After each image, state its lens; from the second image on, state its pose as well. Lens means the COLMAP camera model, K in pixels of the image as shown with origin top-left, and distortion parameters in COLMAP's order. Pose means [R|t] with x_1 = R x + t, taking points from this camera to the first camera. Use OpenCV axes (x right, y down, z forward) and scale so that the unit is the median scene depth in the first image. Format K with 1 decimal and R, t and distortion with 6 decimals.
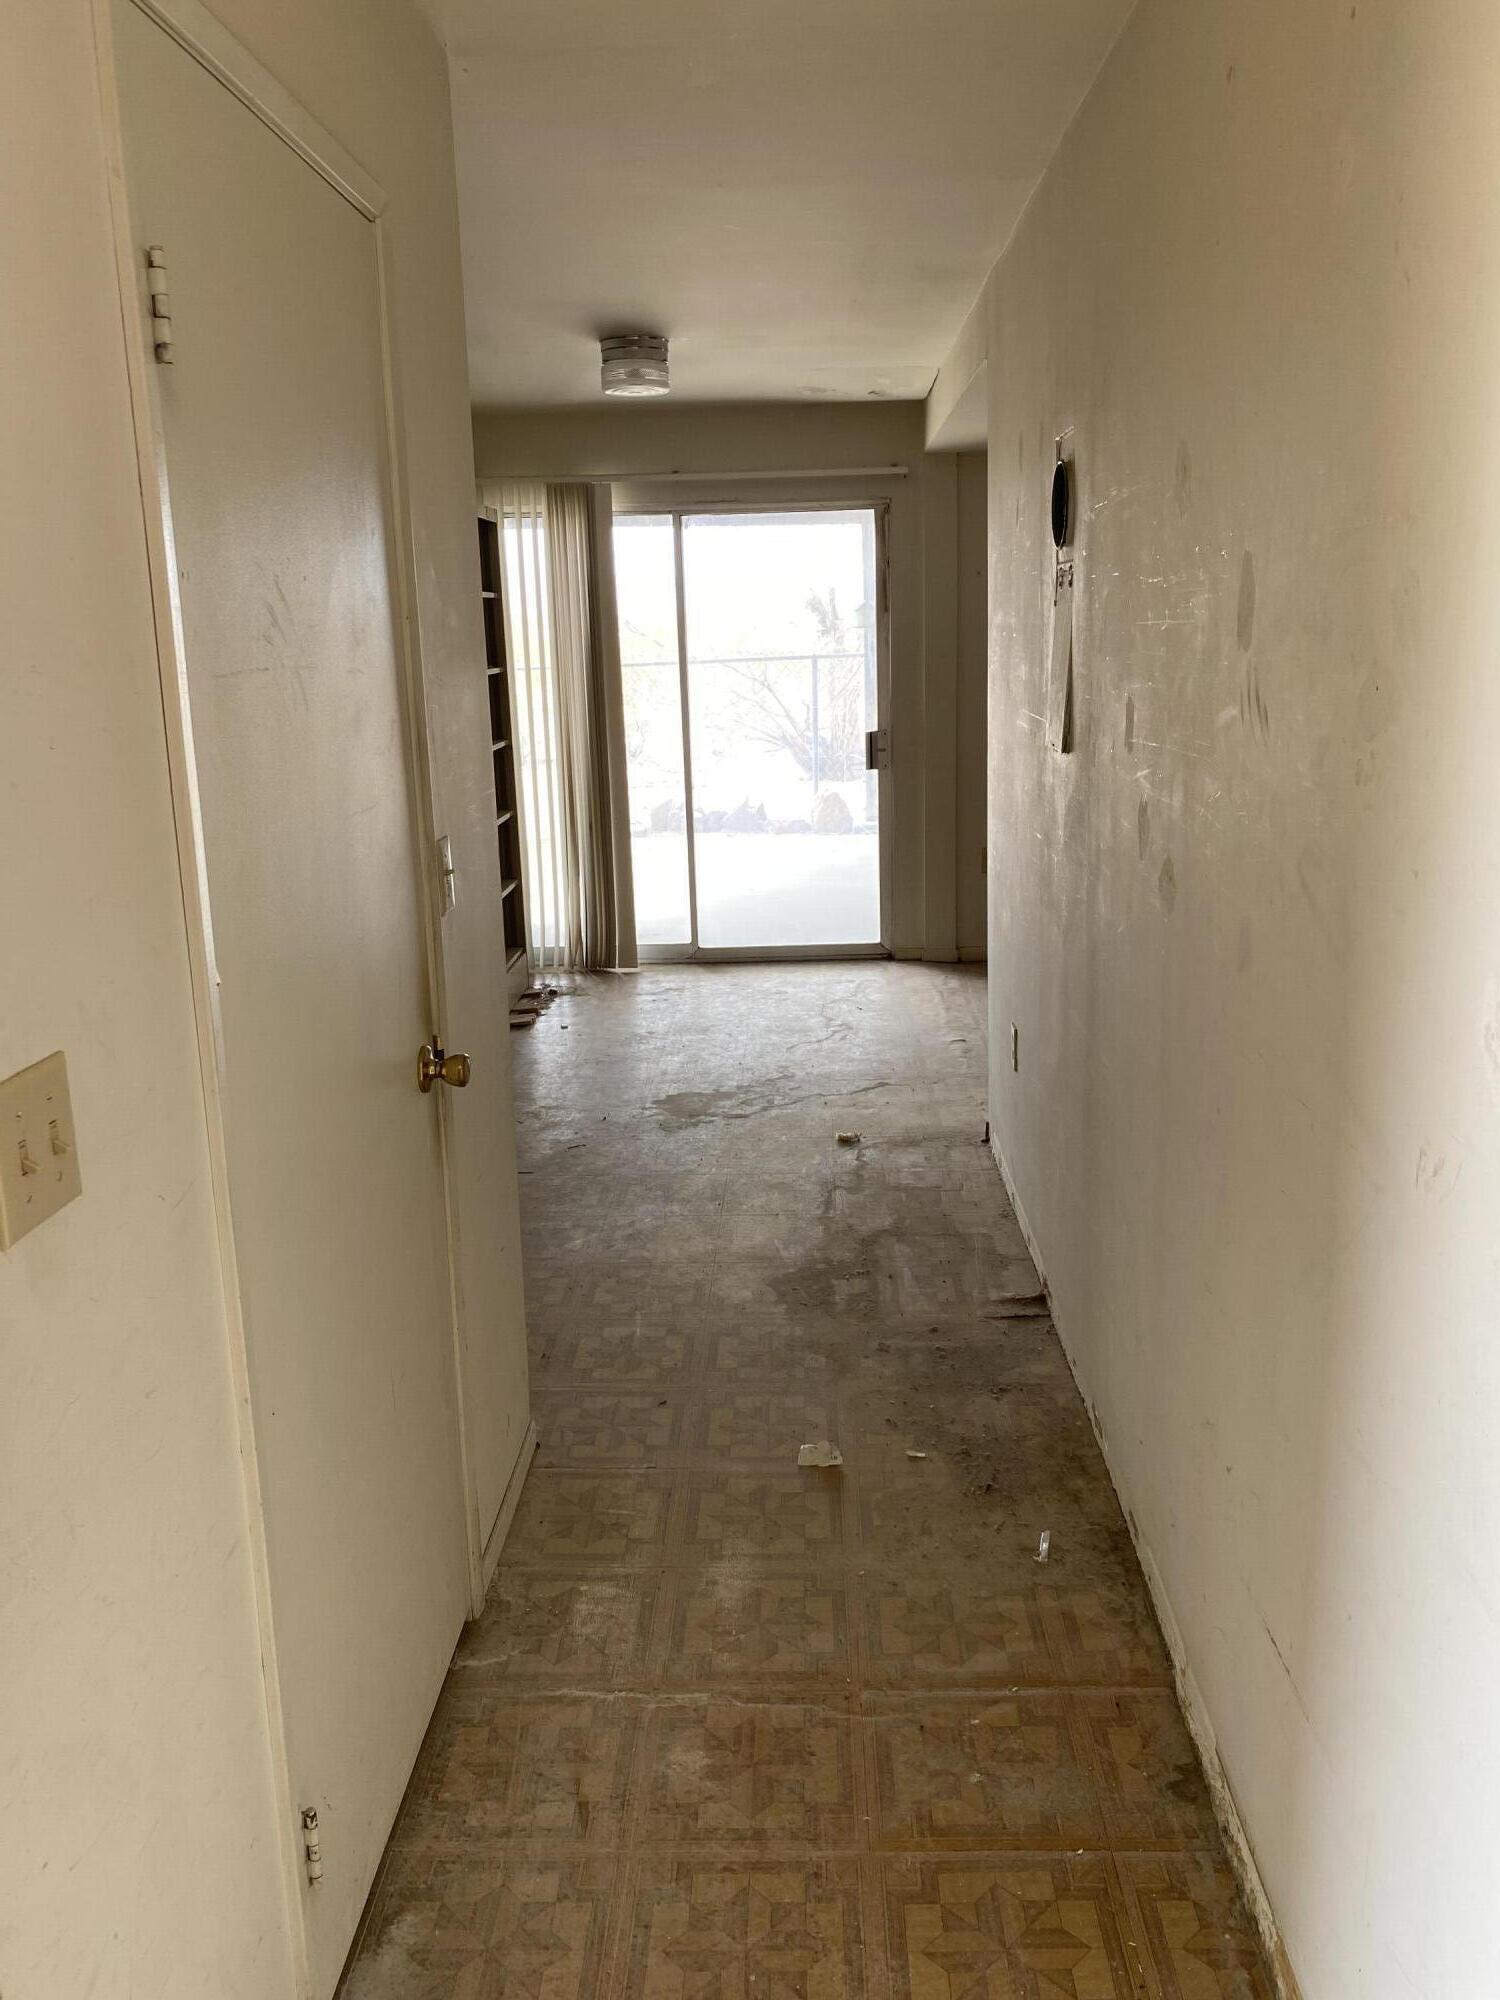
lens RADIAL K [[1506.8, 0, 743.9], [0, 1506.8, 957.5], [0, 0, 1]] dist [-0.003530, -0.018335]
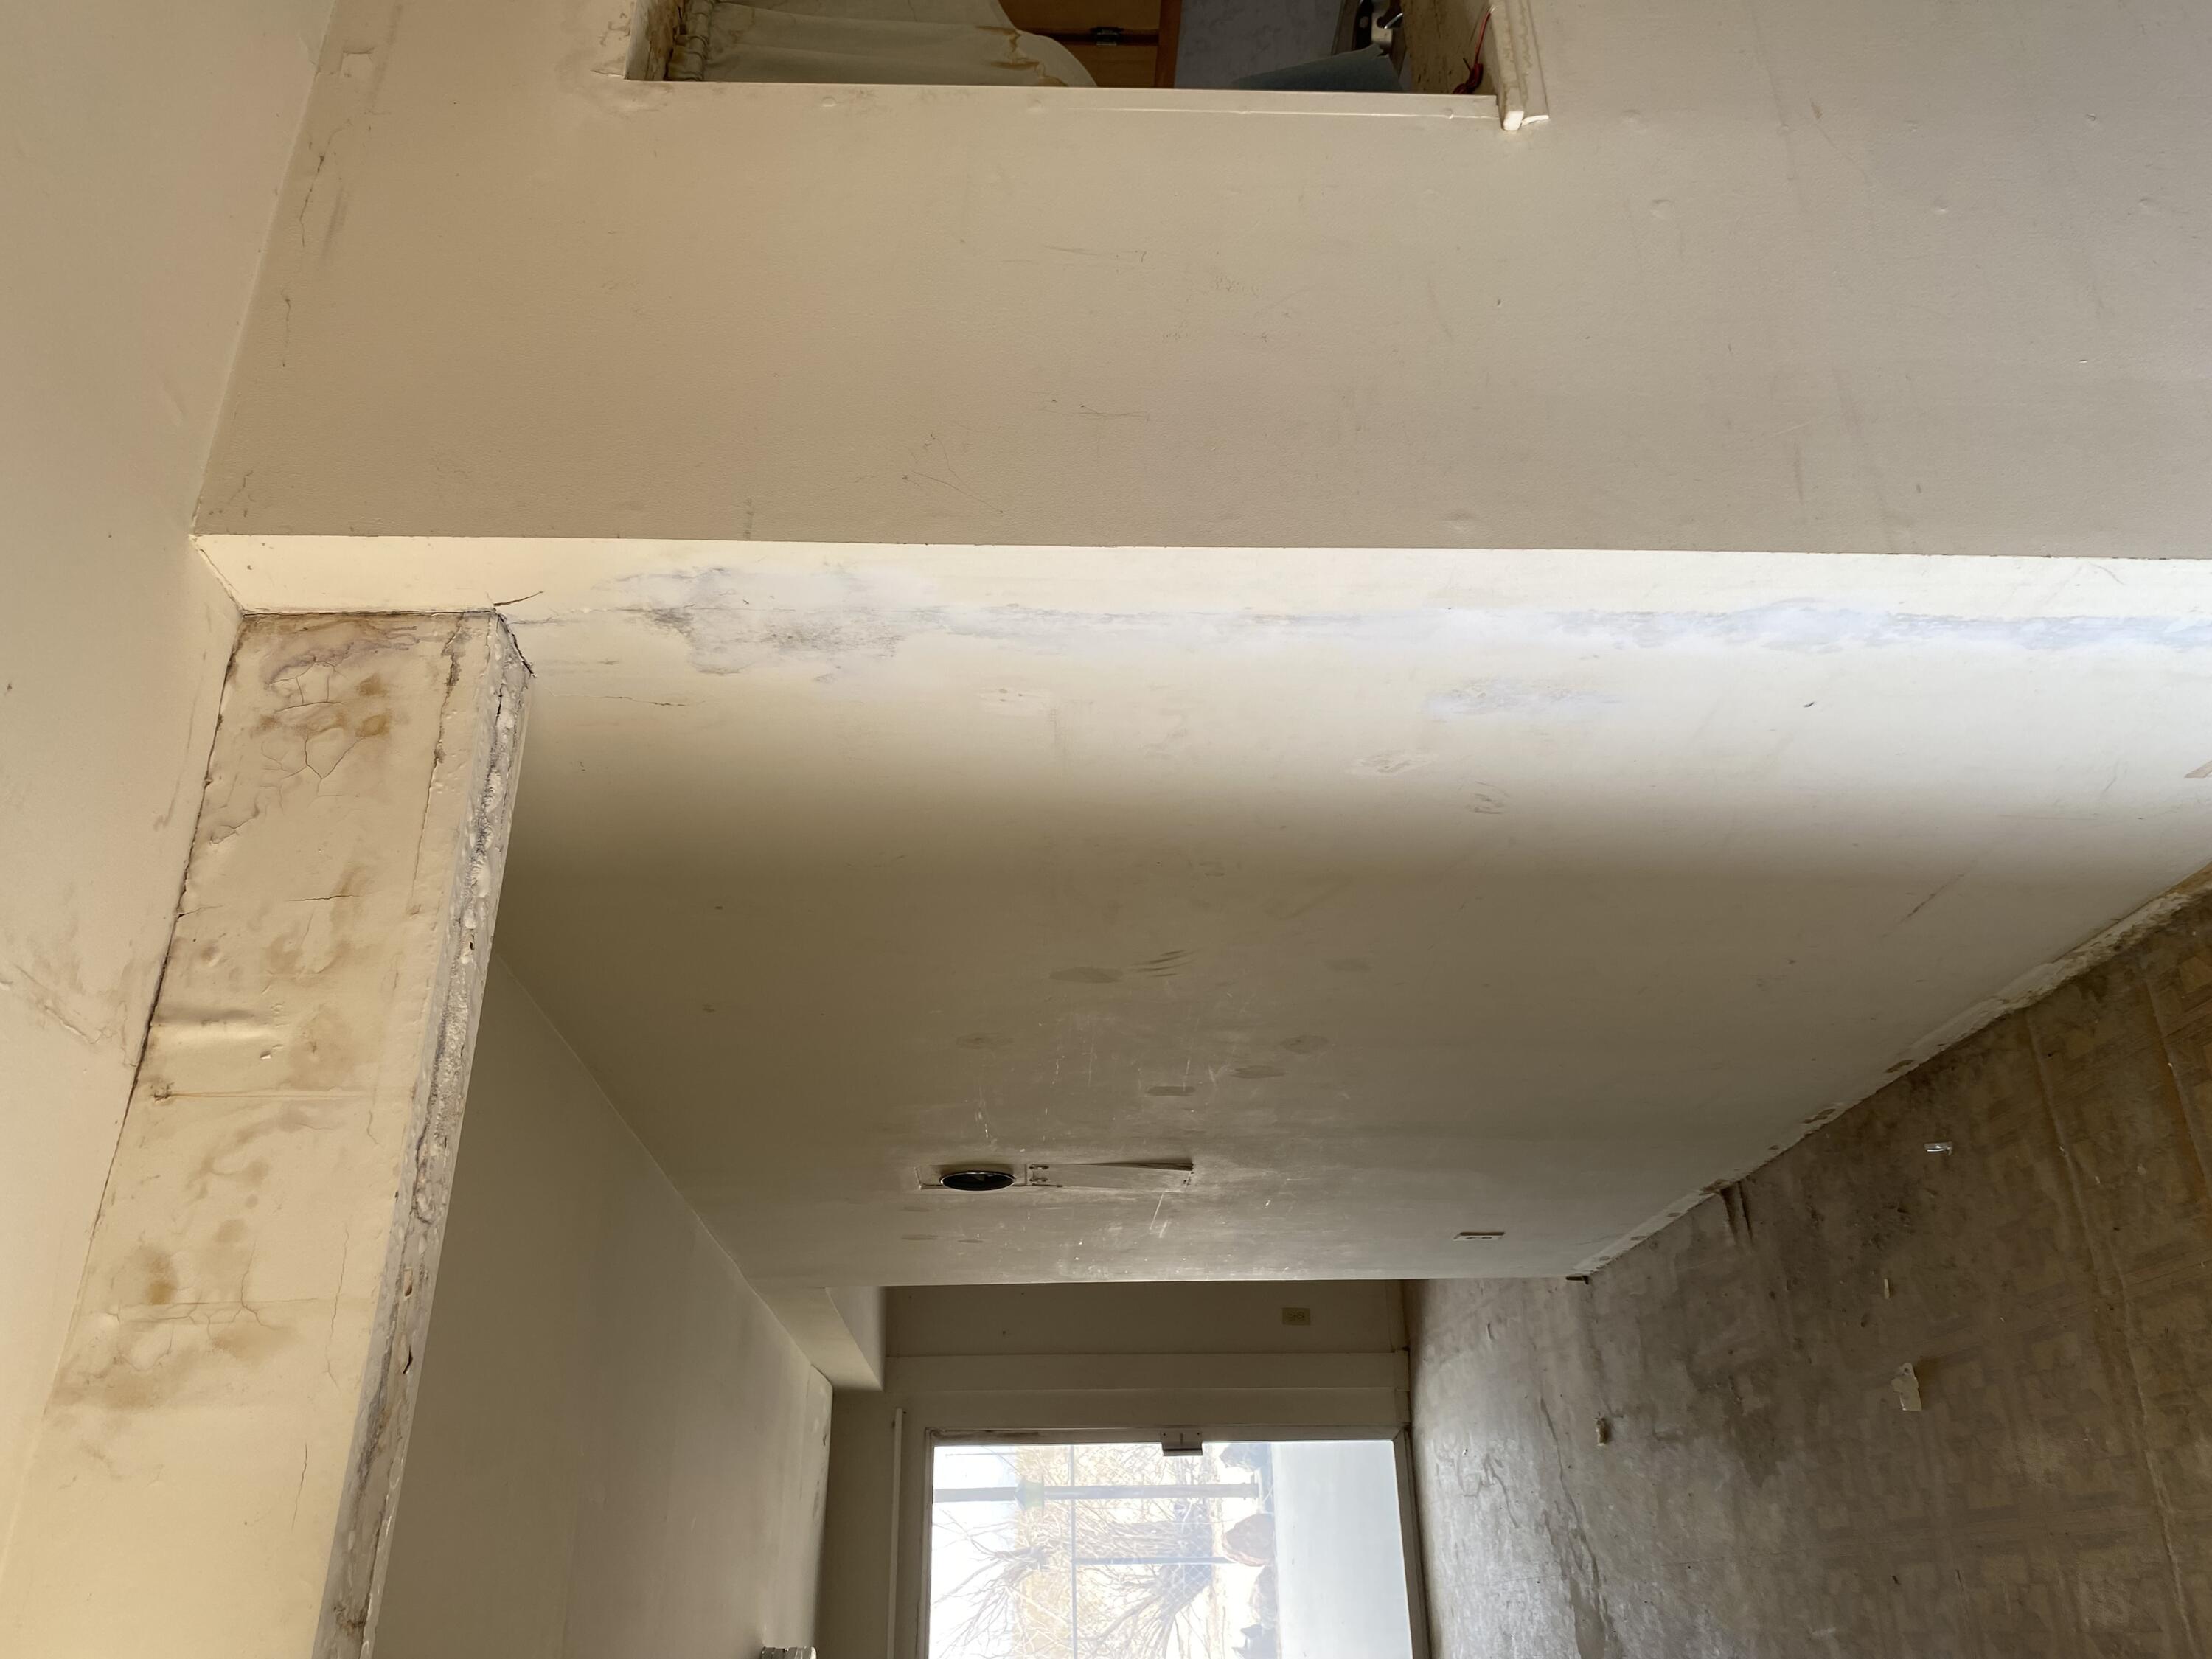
lens RADIAL K [[1666.5, 0, 1098.9], [0, 1666.5, 831.8], [0, 0, 1]] dist [-0.003530, -0.018335]
pose [[0.012987, -0.887575, 0.460480, -0.130812], [0.983998, -0.070500, -0.163641, 0.014915], [0.177708, 0.455237, 0.872456, -0.196402]]
